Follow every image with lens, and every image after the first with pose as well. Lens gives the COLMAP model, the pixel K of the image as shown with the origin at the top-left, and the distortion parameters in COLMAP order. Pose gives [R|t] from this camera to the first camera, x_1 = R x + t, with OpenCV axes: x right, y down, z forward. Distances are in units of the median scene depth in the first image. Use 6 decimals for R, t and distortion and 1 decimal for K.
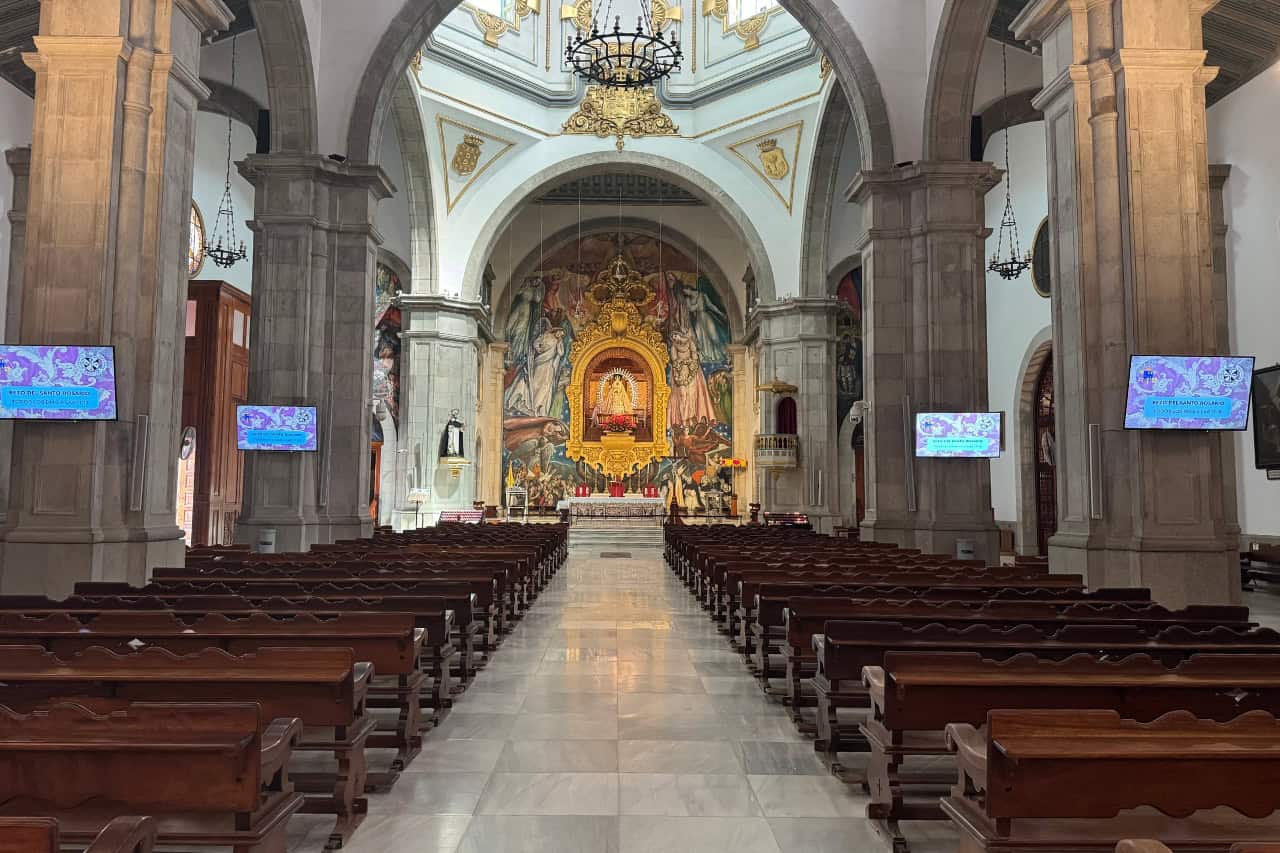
lens RADIAL K [[732.0, 0, 636.3], [0, 732.0, 441.2], [0, 0, 1]] dist [0.106245, -0.000093]
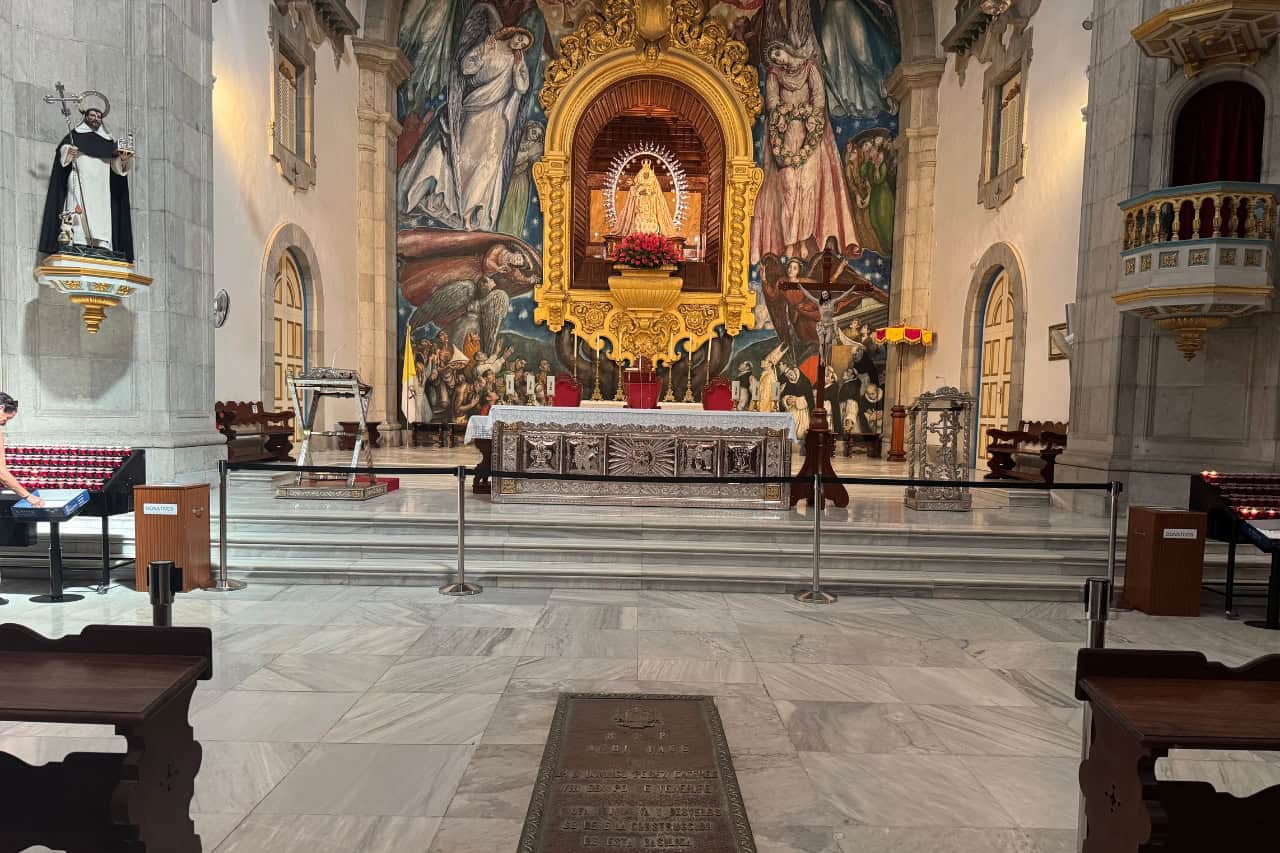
lens RADIAL K [[732.0, 0, 636.3], [0, 732.0, 441.2], [0, 0, 1]] dist [0.106245, -0.000093]
pose [[0.999466, 0.017603, -0.027515, -0.016356], [-0.014233, 0.992886, 0.118215, 0.040652], [0.029400, -0.117761, 0.992607, 0.522743]]
